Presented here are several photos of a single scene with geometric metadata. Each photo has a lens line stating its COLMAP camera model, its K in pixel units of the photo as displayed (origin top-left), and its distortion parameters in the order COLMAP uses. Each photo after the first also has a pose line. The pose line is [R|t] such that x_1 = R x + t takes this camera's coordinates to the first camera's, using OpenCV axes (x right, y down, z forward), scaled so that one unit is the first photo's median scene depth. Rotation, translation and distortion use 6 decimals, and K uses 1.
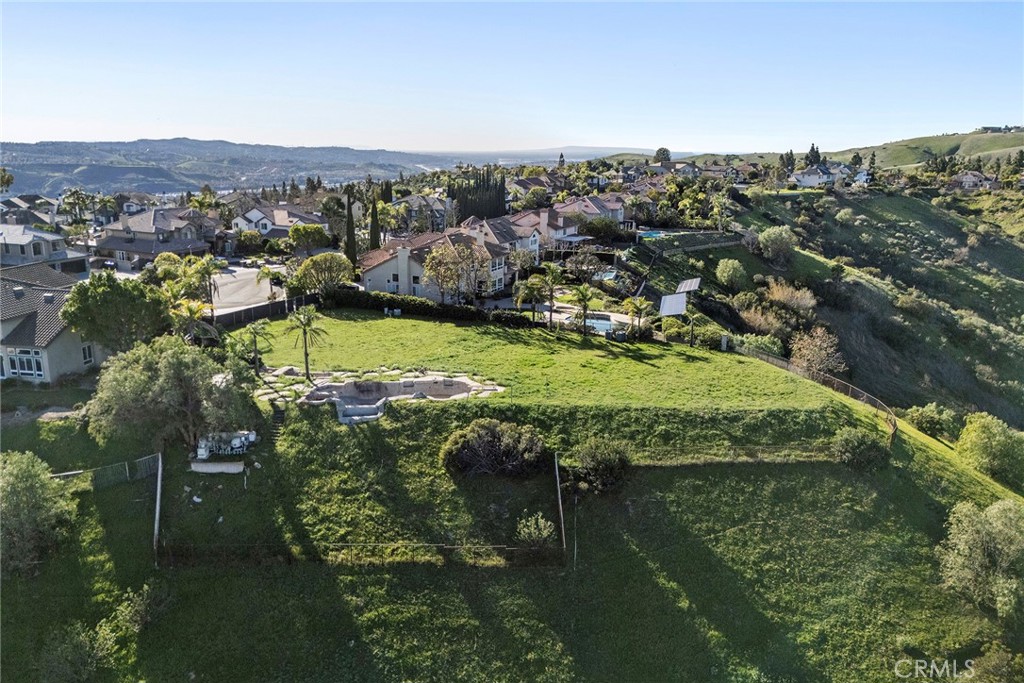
lens RADIAL K [[748.6, 0, 507.9], [0, 748.6, 341.7], [0, 0, 1]] dist [0.071049, -0.066272]
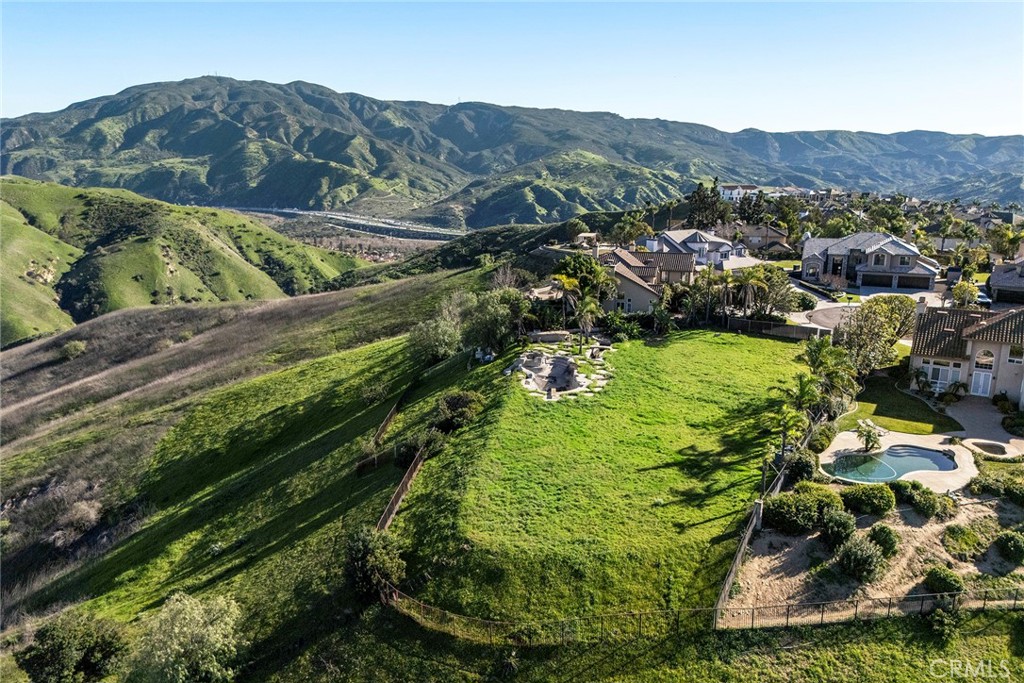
lens RADIAL K [[748.6, 0, 512.2], [0, 748.6, 341.8], [0, 0, 1]] dist [0.071049, -0.066272]
pose [[-0.107979, 0.227333, -0.967812, 0.175420], [-0.251783, 0.935512, 0.247837, -0.045962], [0.961741, 0.270440, -0.043777, 0.168205]]
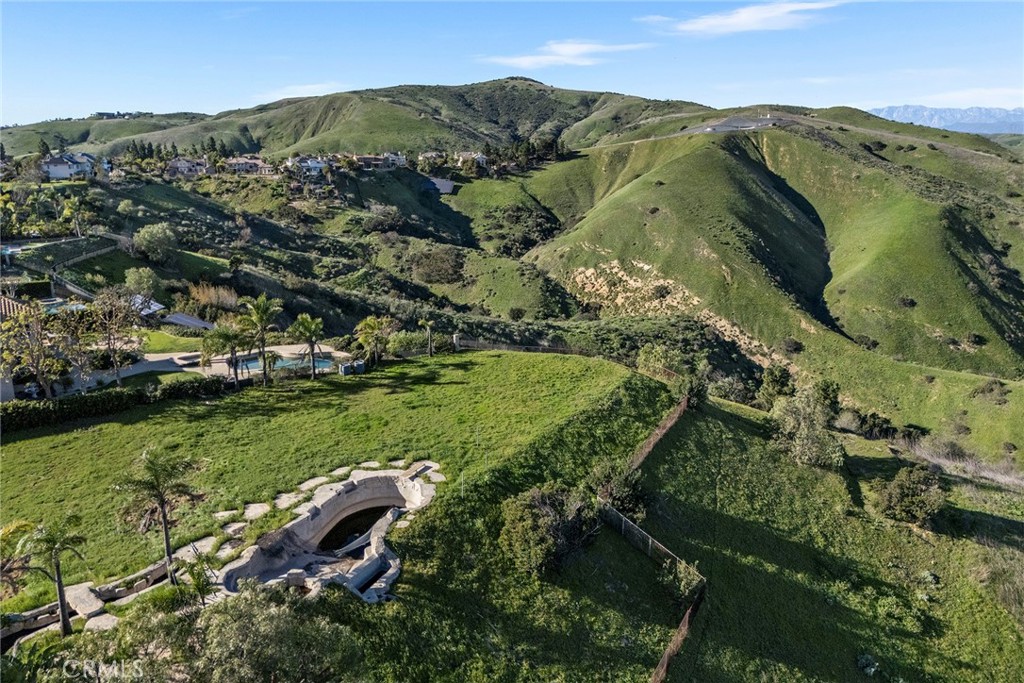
lens RADIAL K [[748.6, 0, 515.6], [0, 748.6, 338.2], [0, 0, 1]] dist [0.071049, -0.066272]
pose [[0.505470, -0.230193, 0.831572, -0.098194], [0.218306, 0.966518, 0.134852, -0.024690], [-0.834771, 0.113374, 0.538798, 0.087008]]
